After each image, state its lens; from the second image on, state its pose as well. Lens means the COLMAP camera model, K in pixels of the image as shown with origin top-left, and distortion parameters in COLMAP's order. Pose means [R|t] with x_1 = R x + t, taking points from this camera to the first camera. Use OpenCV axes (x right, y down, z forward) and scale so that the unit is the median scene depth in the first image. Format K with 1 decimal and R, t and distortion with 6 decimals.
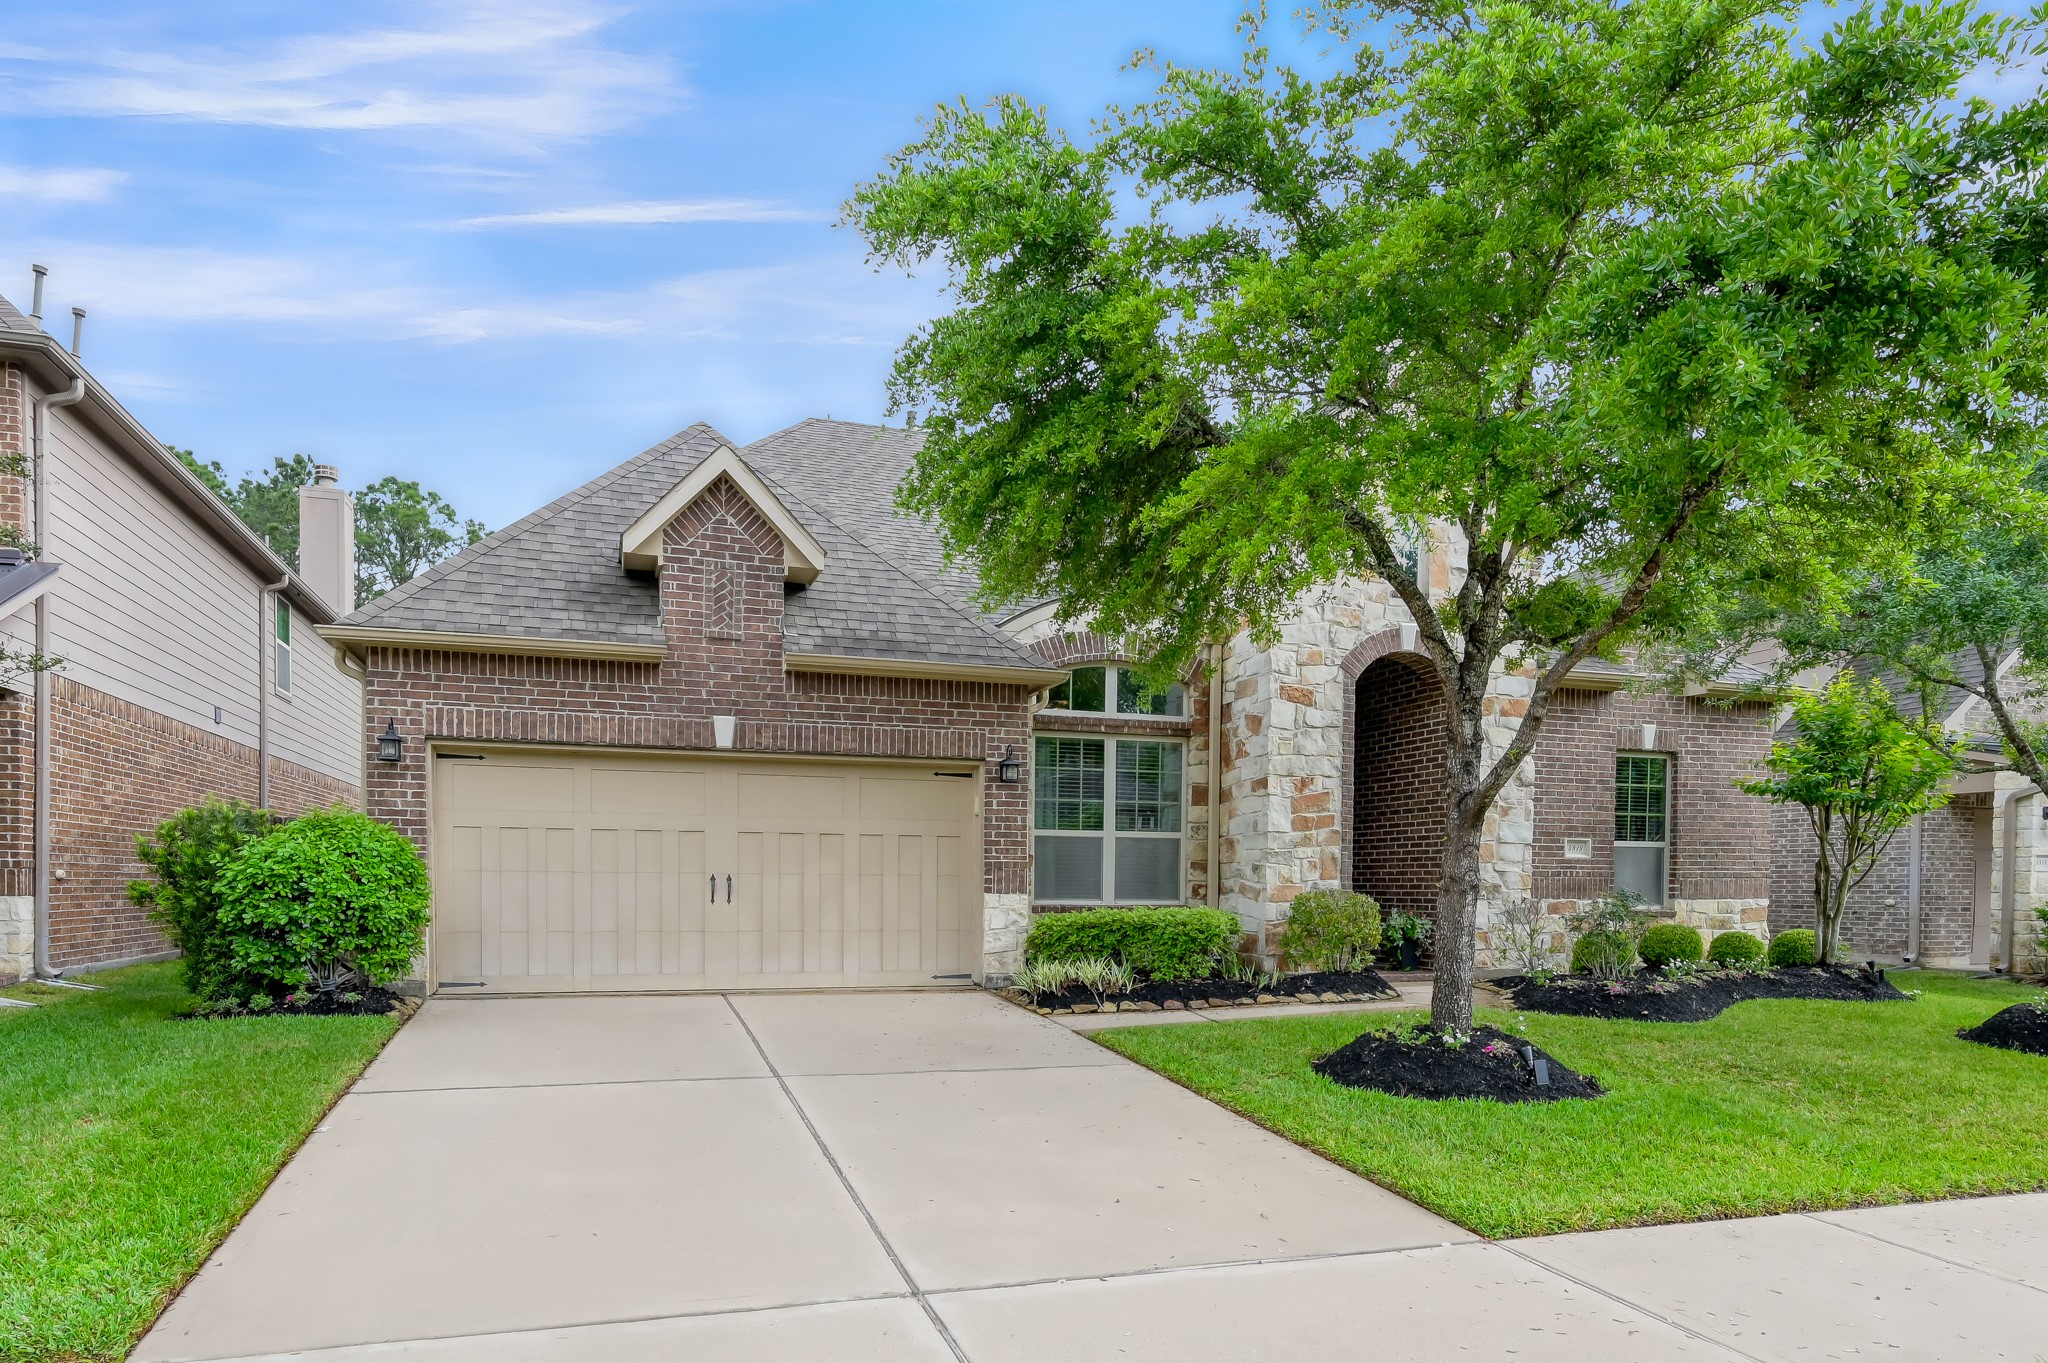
lens RADIAL K [[1188.4, 0, 970.1], [0, 1188.4, 929.5], [0, 0, 1]] dist [-0.001840, -0.000474]
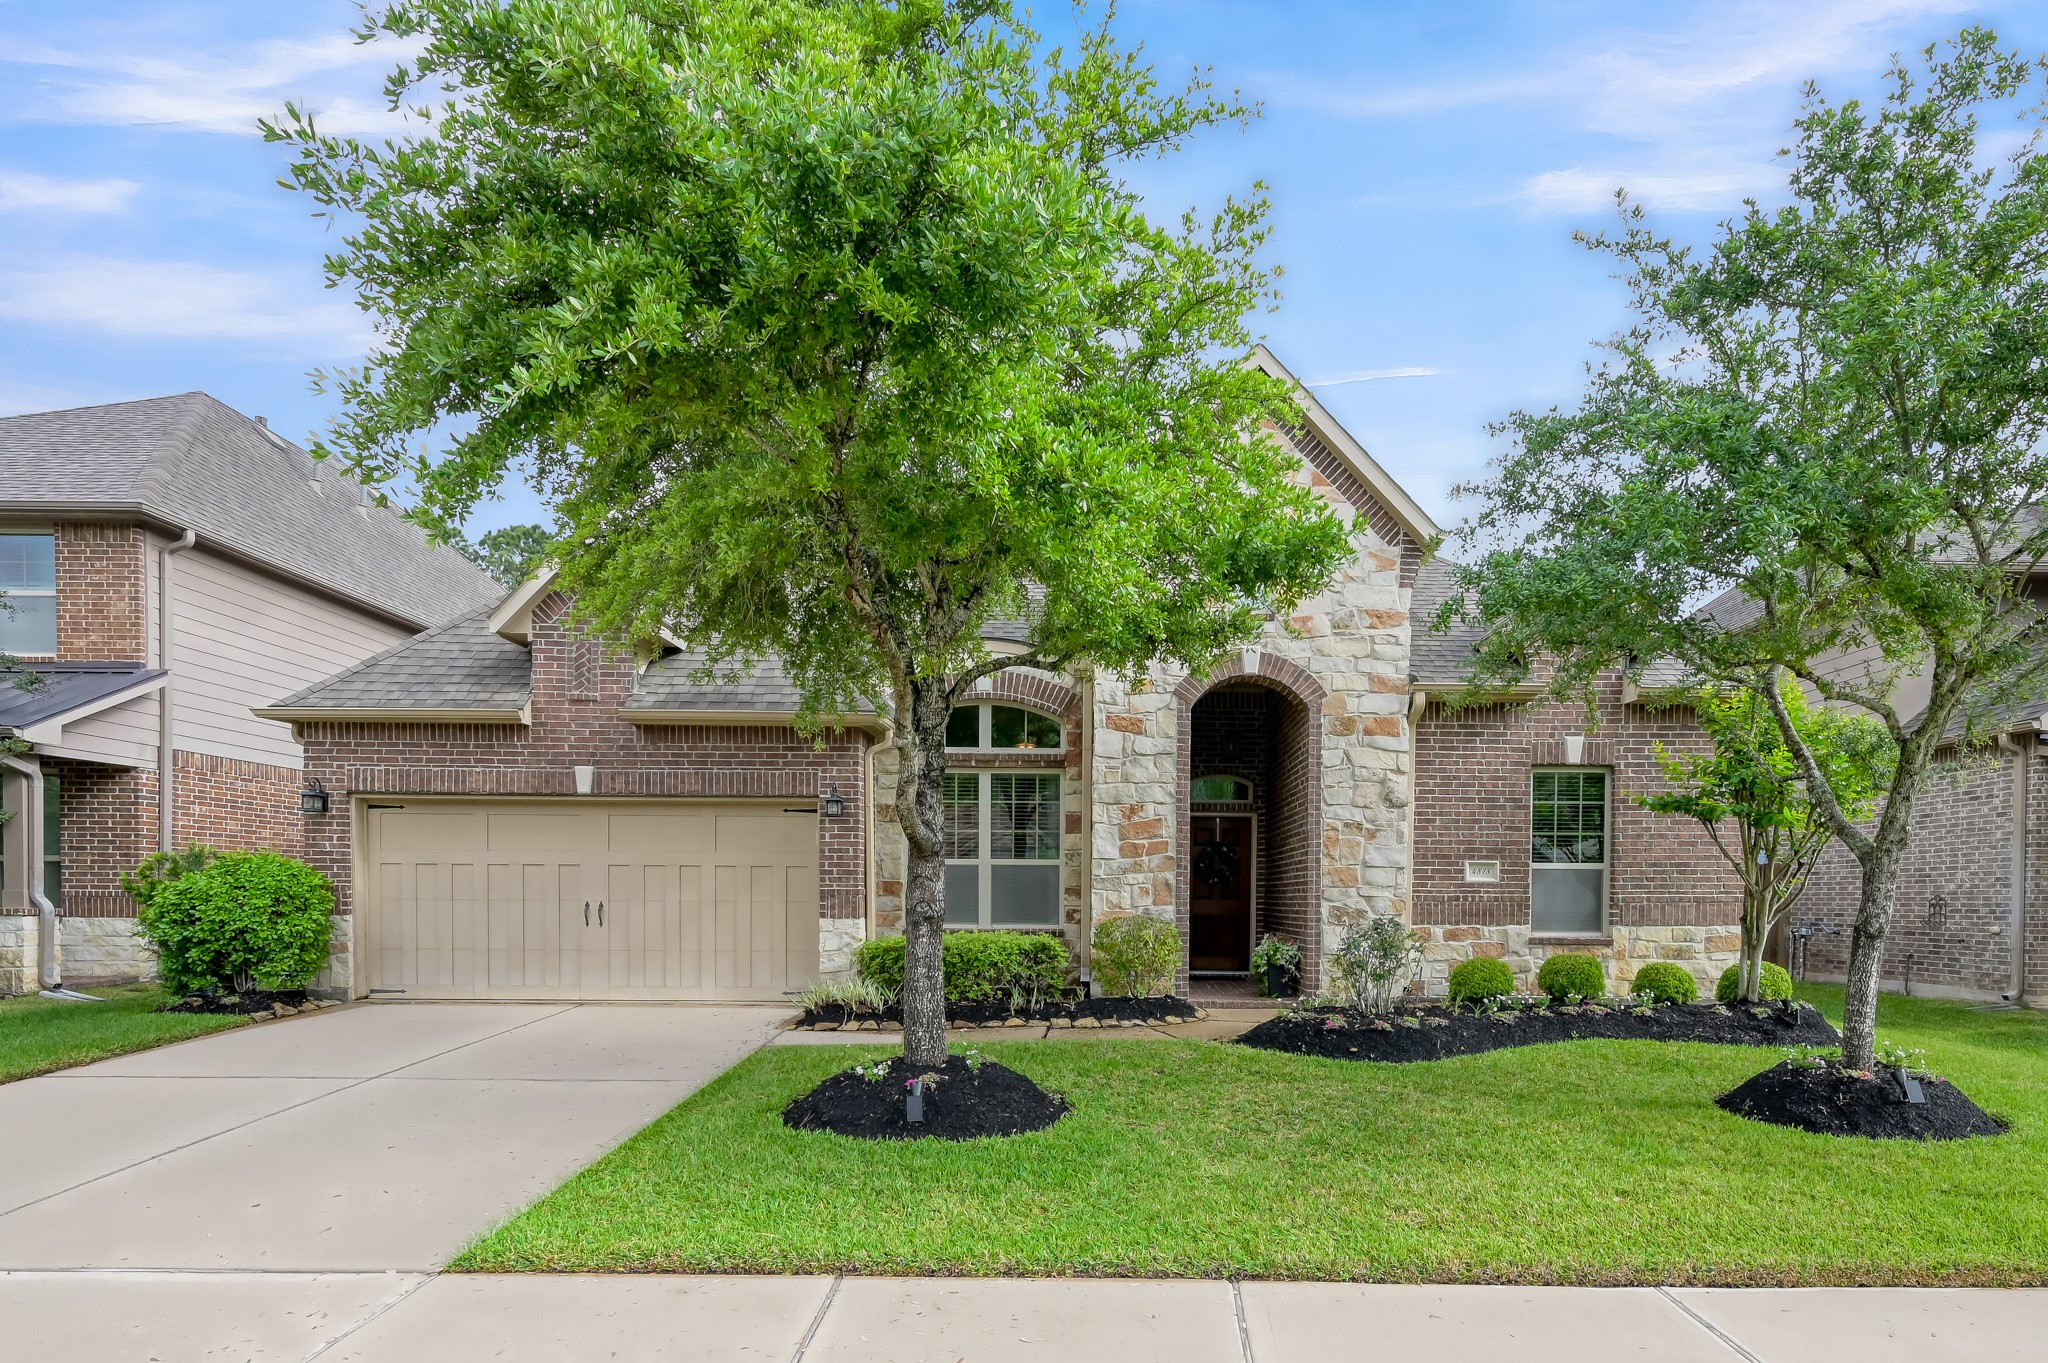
lens RADIAL K [[1074.9, 0, 1108.4], [0, 1074.9, 935.8], [0, 0, 1]] dist [-0.000716, 0.000527]
pose [[0.961553, 0.008466, -0.274489, 0.540918], [-0.010053, 0.999940, -0.004374, -0.012501], [0.274435, 0.006965, 0.961580, 0.117975]]
